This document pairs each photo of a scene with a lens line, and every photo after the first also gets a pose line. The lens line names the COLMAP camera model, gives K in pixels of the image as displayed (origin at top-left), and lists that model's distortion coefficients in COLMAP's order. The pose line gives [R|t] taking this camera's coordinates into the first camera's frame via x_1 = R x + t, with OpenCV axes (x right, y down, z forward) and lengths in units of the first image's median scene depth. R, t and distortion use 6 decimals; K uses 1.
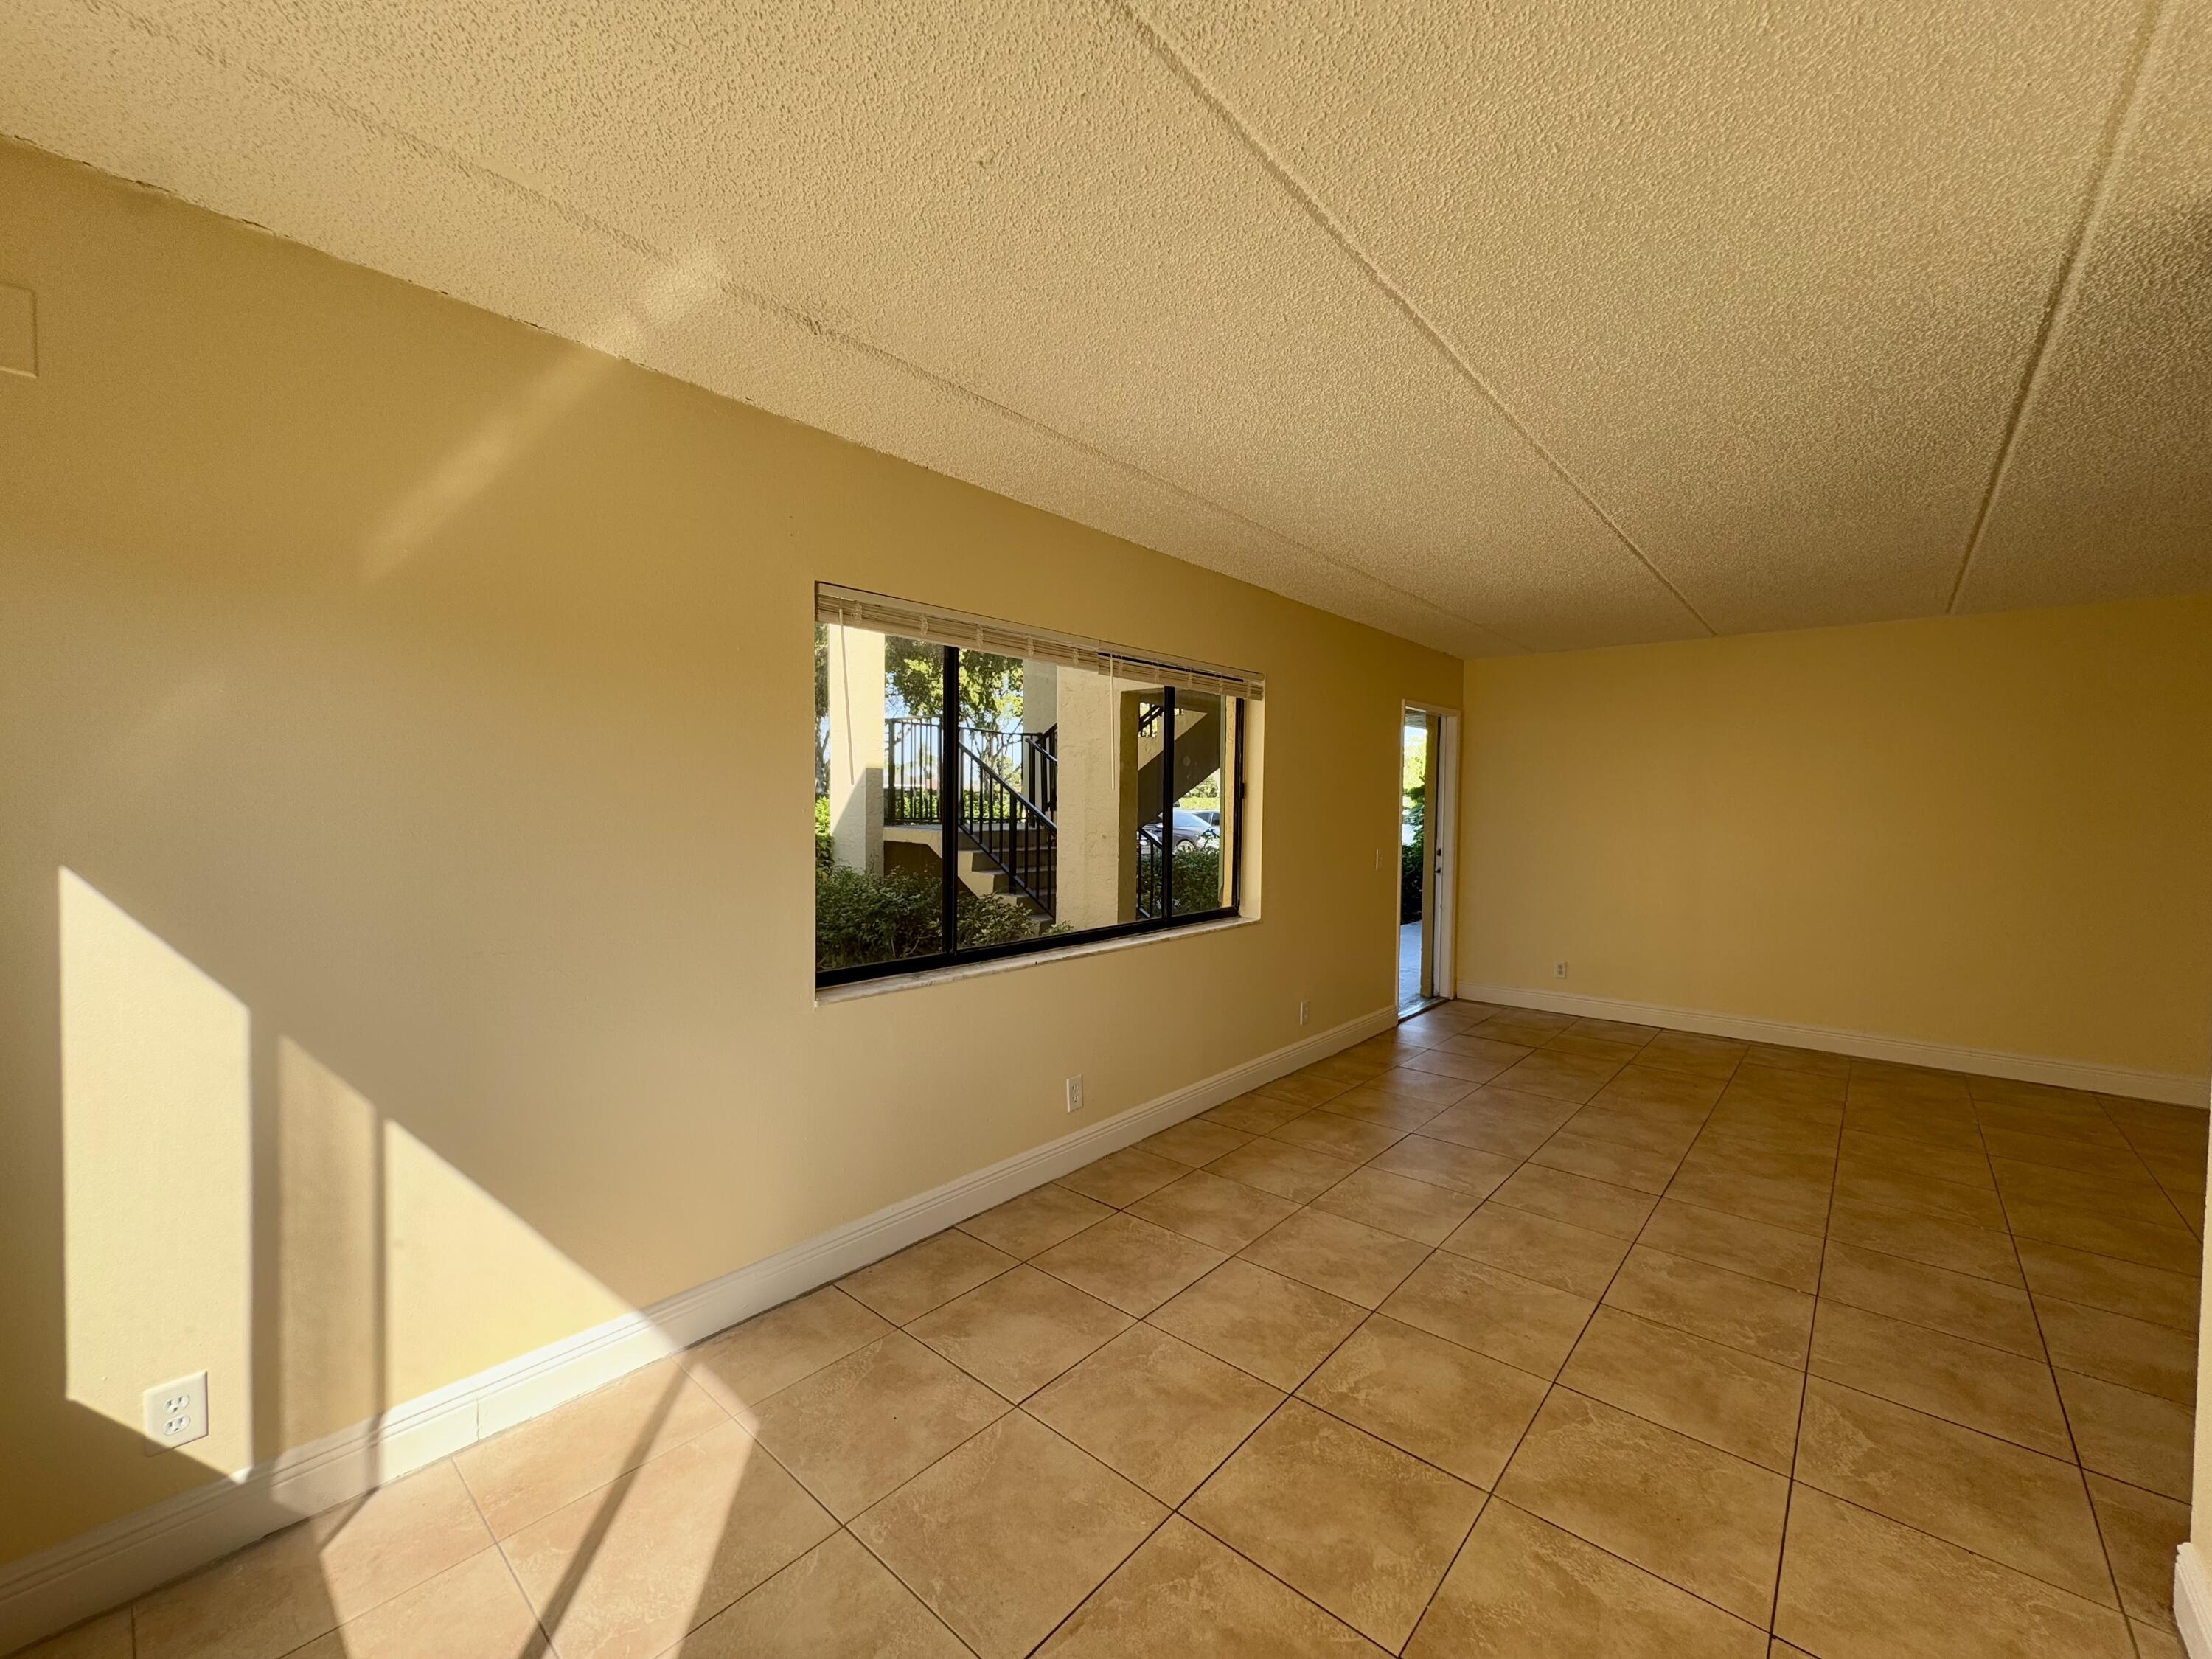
lens RADIAL K [[884.0, 0, 1104.5], [0, 884.0, 822.8], [0, 0, 1]] dist [-0.002892, 0.000676]
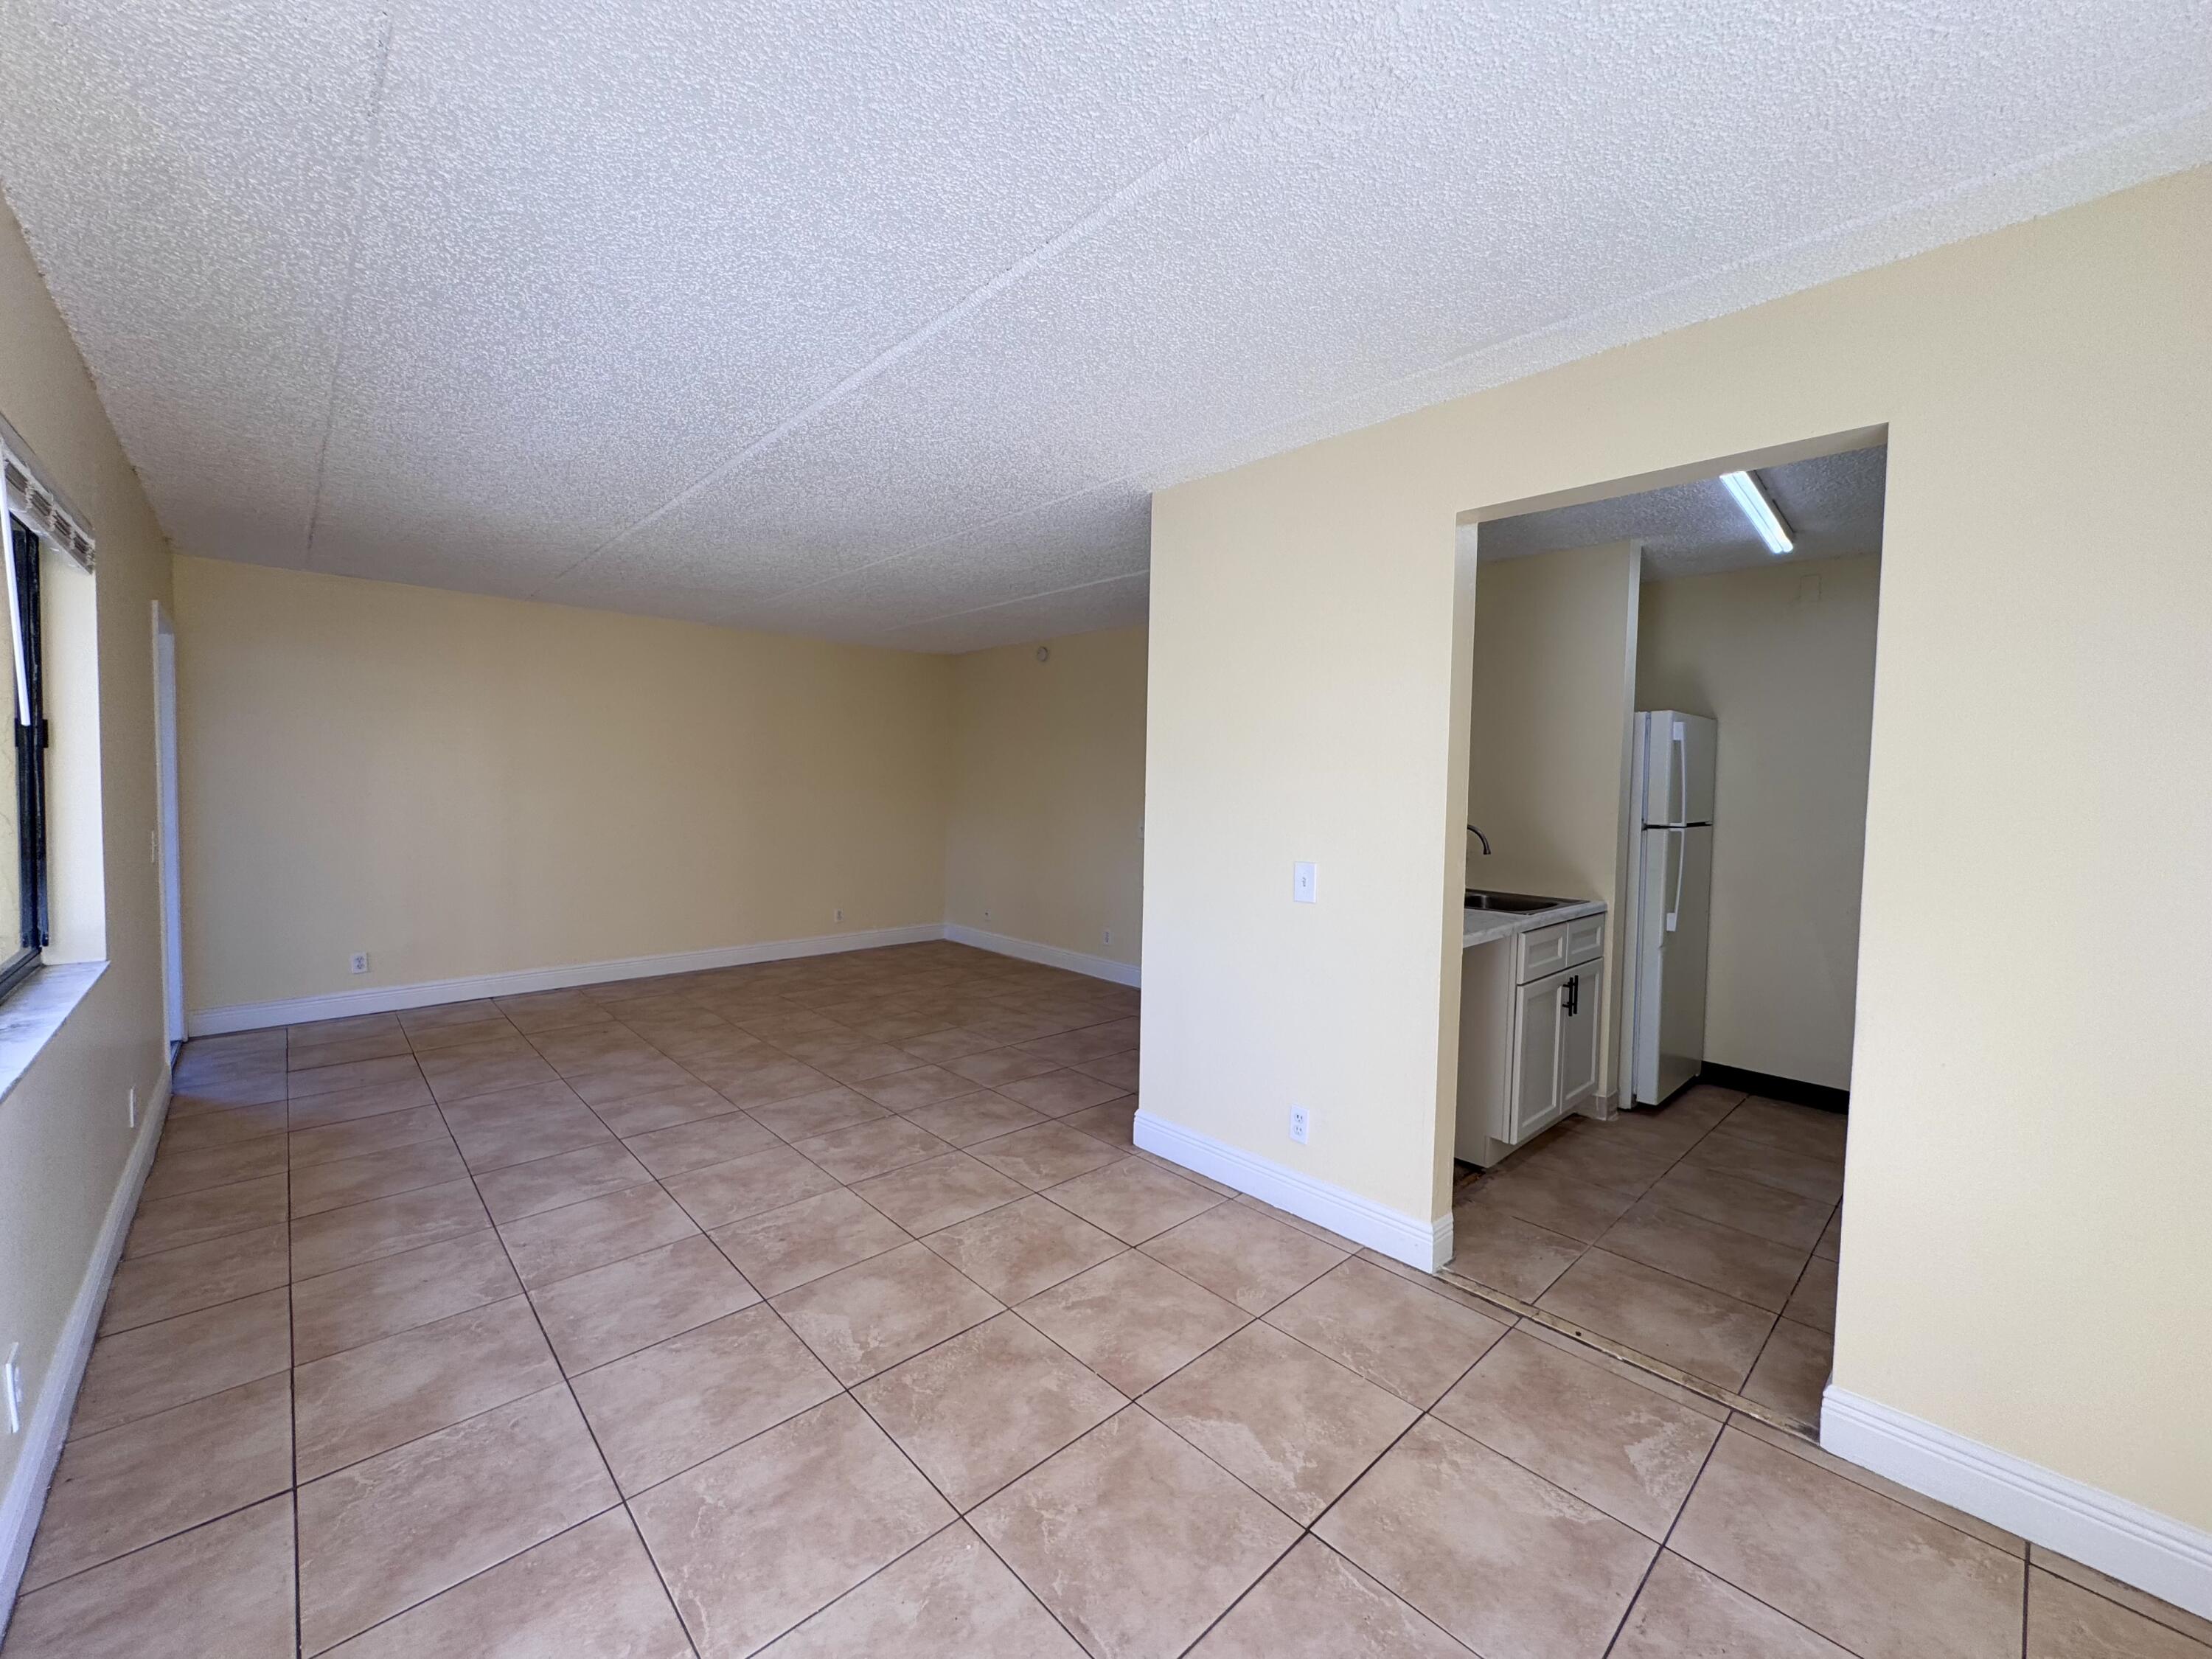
lens RADIAL K [[884.0, 0, 1103.1], [0, 884.0, 823.6], [0, 0, 1]] dist [-0.002892, 0.000676]
pose [[0.097540, -0.054066, 0.993762, -0.513649], [0.009117, 0.998530, 0.053431, -0.007471], [-0.995190, 0.003848, 0.097890, 0.480213]]
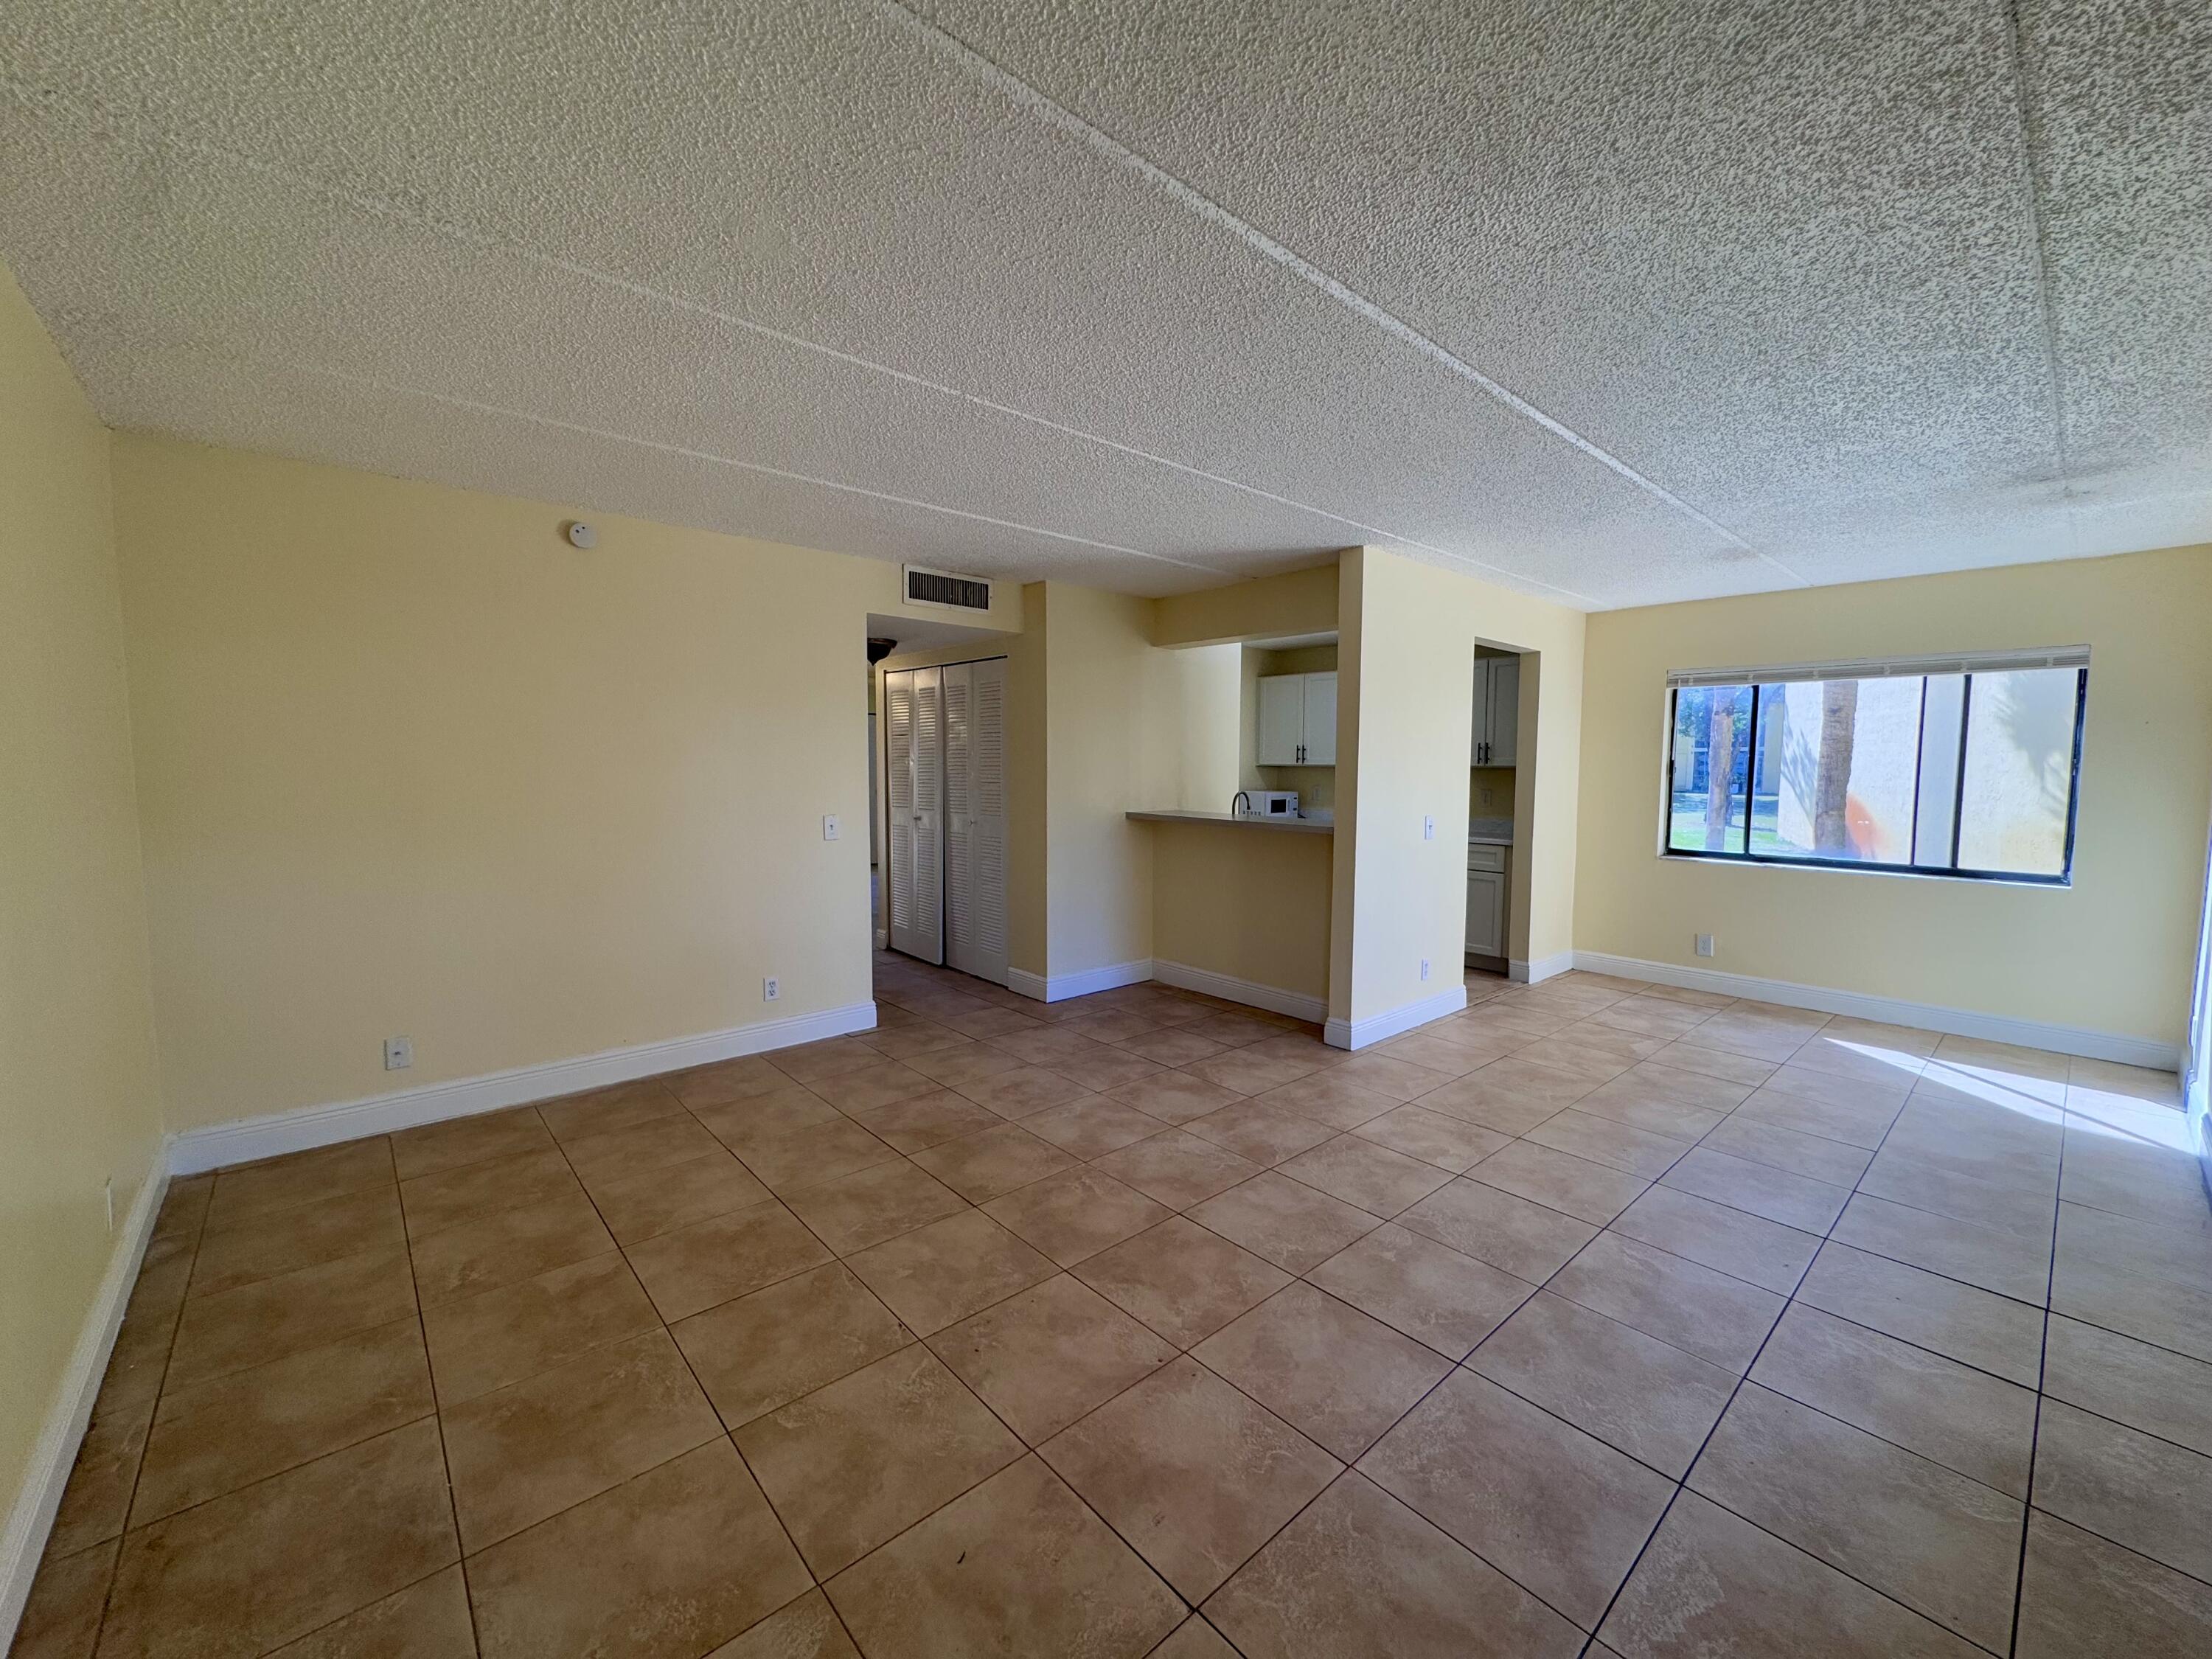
lens RADIAL K [[884.0, 0, 1102.8], [0, 884.0, 826.1], [0, 0, 1]] dist [-0.002892, 0.000676]
pose [[-0.992284, -0.025583, 0.121314, 0.937091], [-0.013392, 0.994871, 0.100262, -0.050078], [-0.123257, 0.097864, -0.987538, 2.129596]]
